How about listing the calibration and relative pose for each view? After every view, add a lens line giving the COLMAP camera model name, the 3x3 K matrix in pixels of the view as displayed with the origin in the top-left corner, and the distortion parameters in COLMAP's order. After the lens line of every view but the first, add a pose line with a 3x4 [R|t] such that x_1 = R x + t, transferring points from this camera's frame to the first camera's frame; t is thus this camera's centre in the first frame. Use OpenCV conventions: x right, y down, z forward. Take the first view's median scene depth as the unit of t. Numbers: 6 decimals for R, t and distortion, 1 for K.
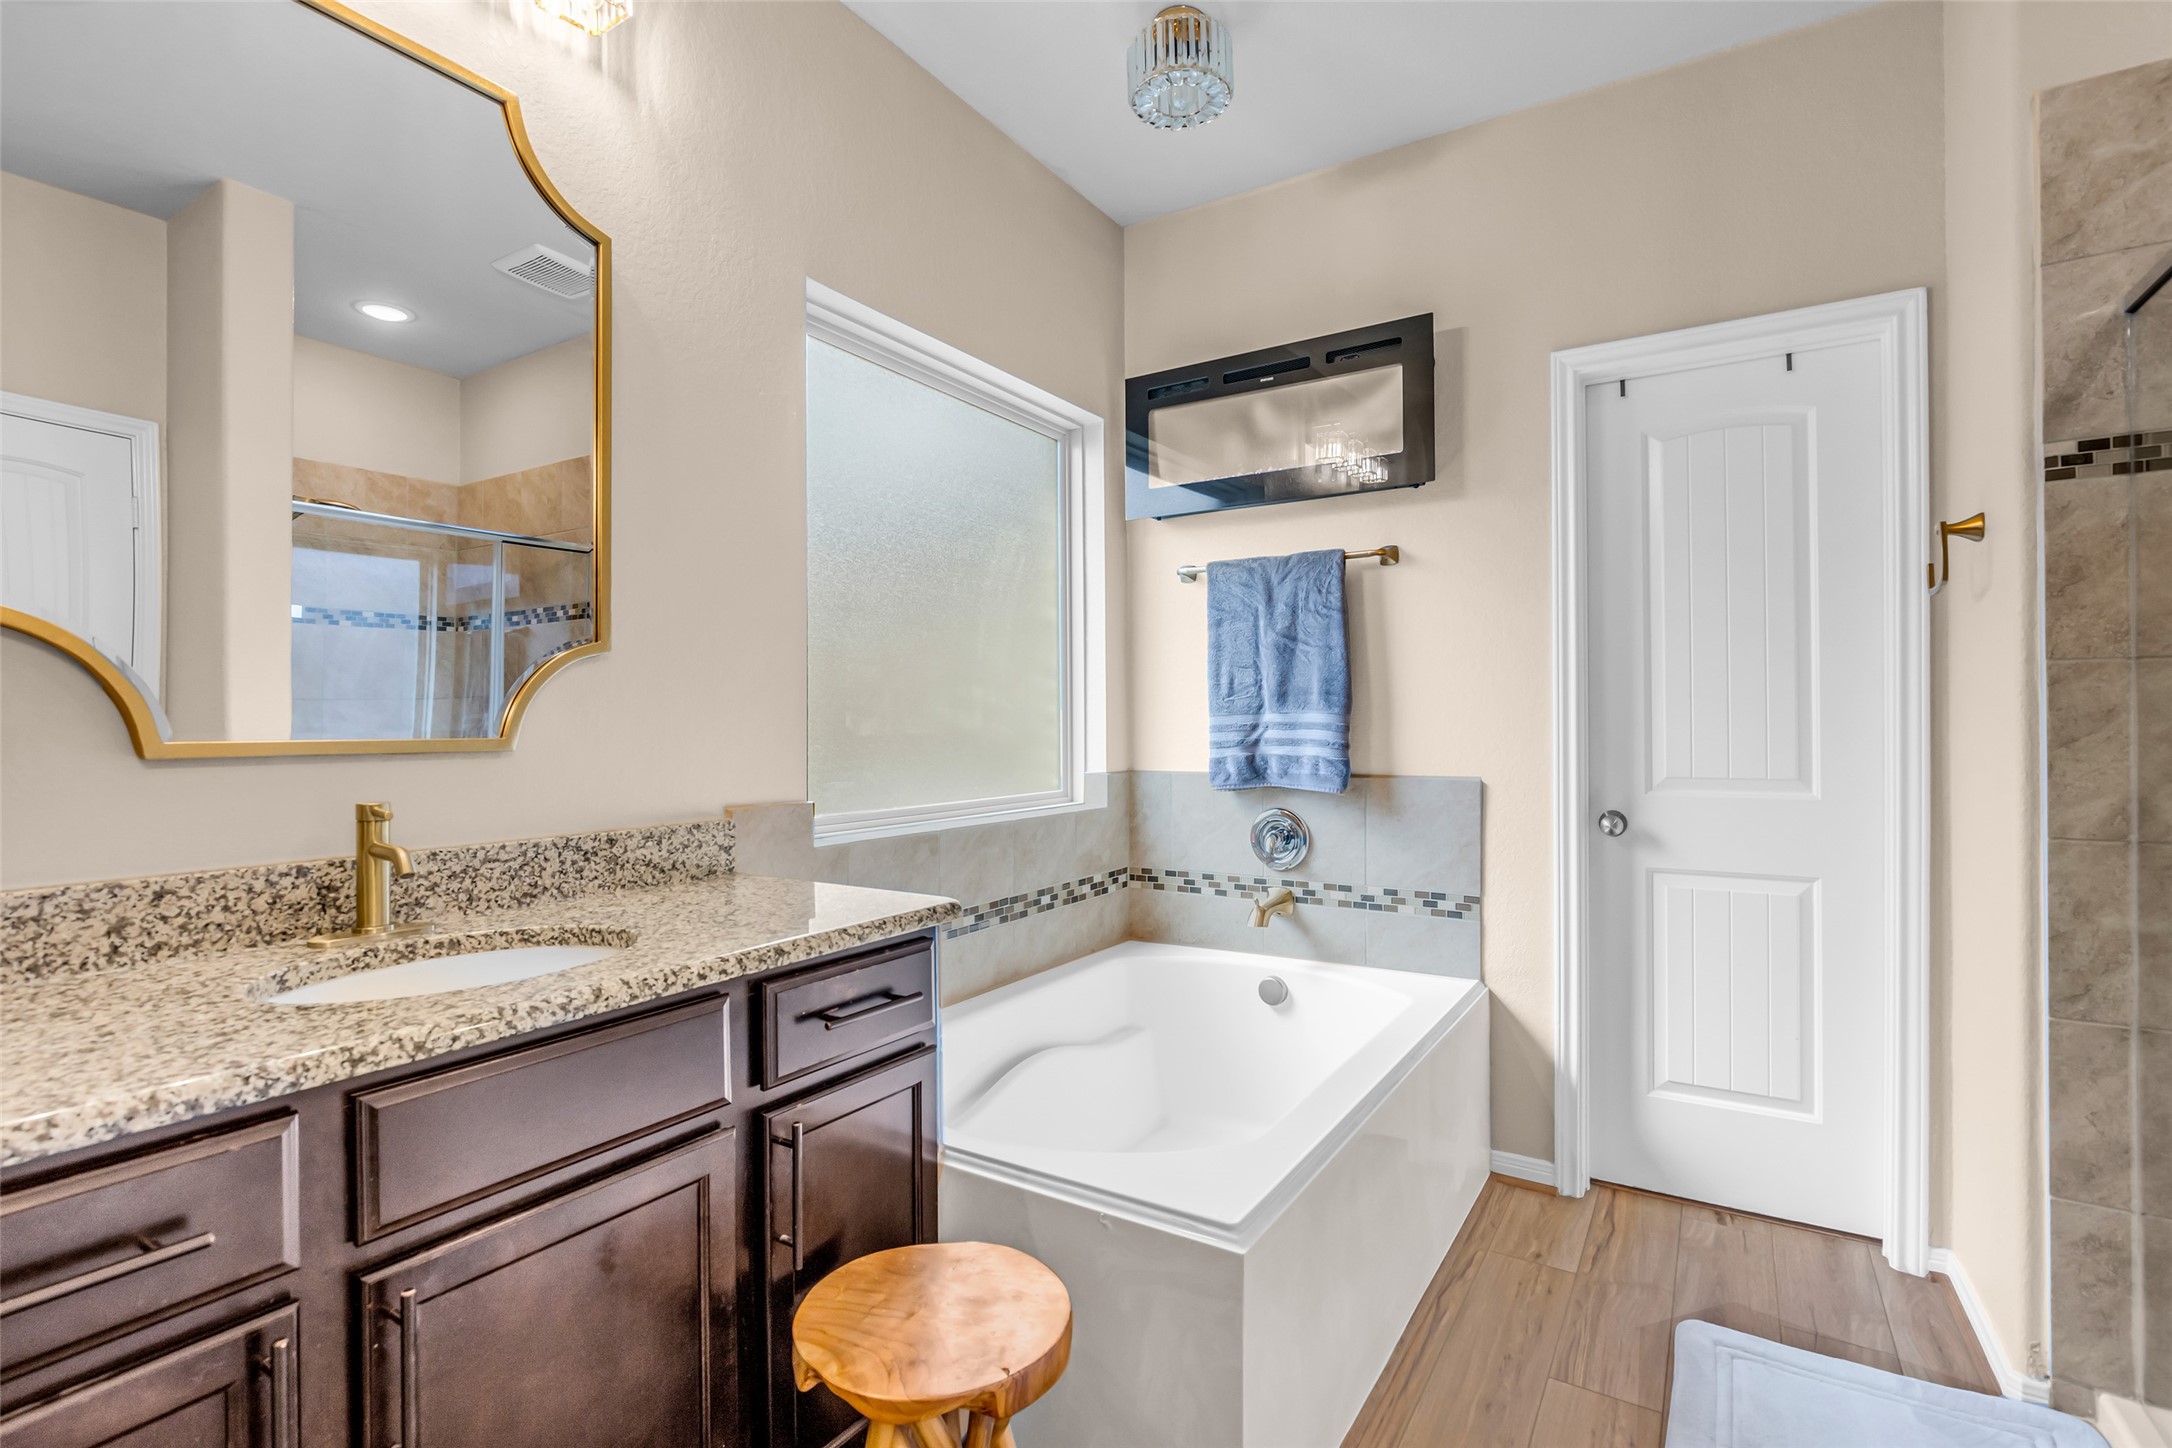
lens RADIAL K [[1000.6, 0, 1086.3], [0, 1000.6, 718.6], [0, 0, 1]] dist [-0.013937, 0.003422]
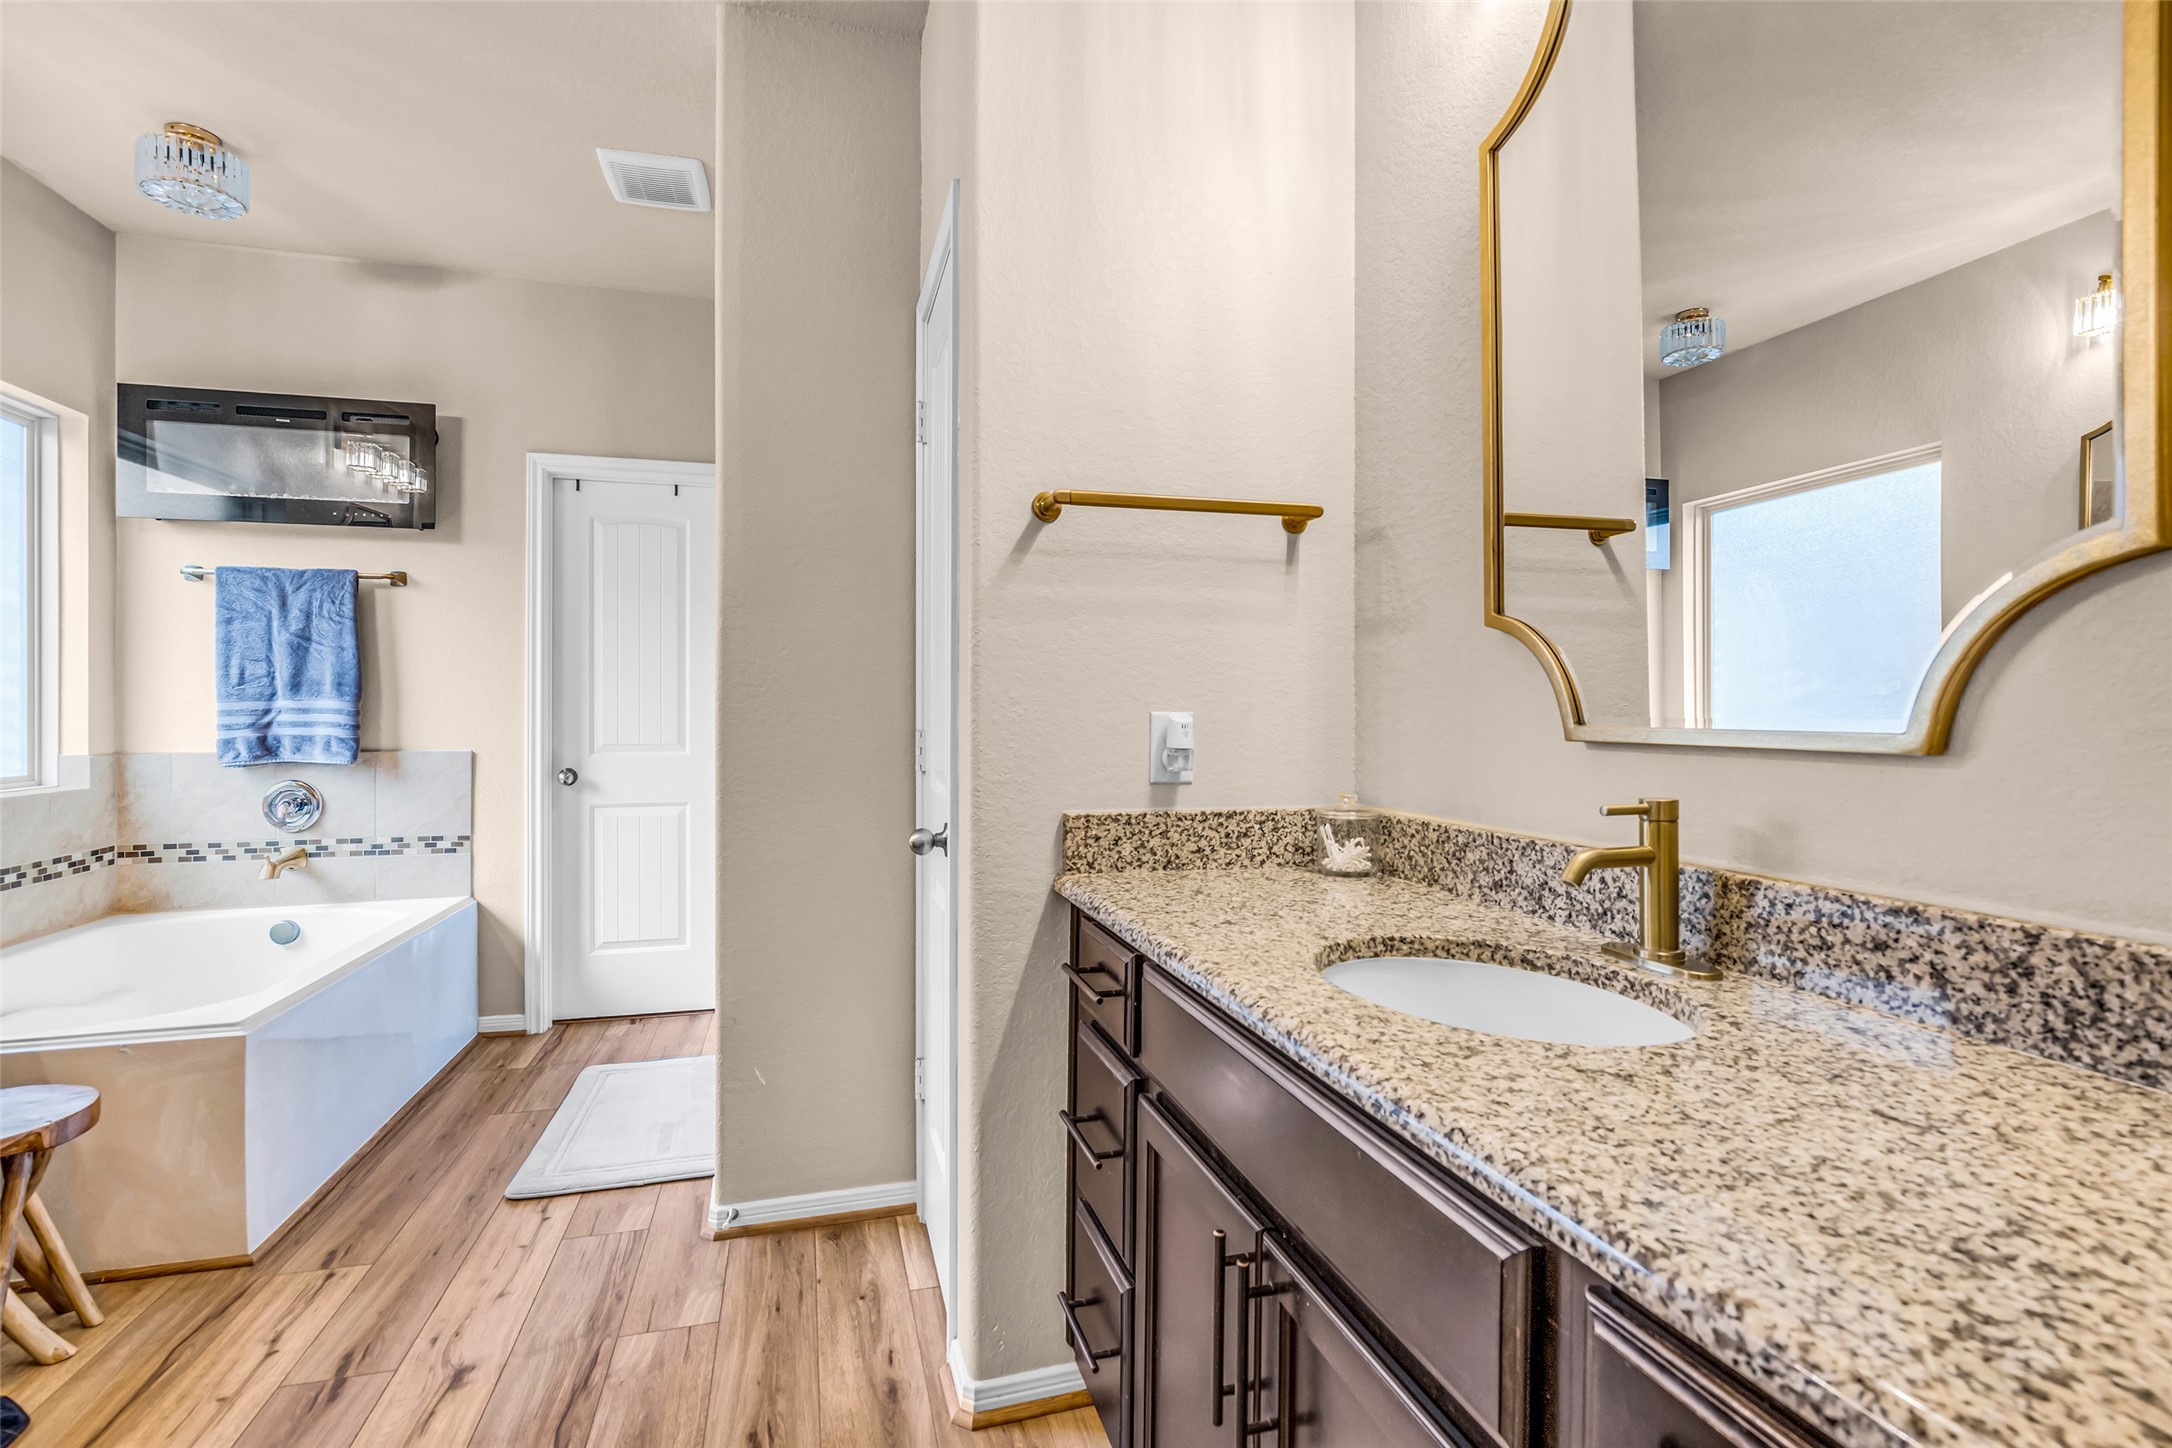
lens RADIAL K [[1000.6, 0, 1070.4], [0, 1000.6, 709.5], [0, 0, 1]] dist [-0.013937, 0.003422]
pose [[0.670399, 0.006339, 0.741974, -0.065400], [-0.005222, 0.999979, -0.003825, 0.005478], [-0.741983, -0.001311, 0.670418, -0.489926]]
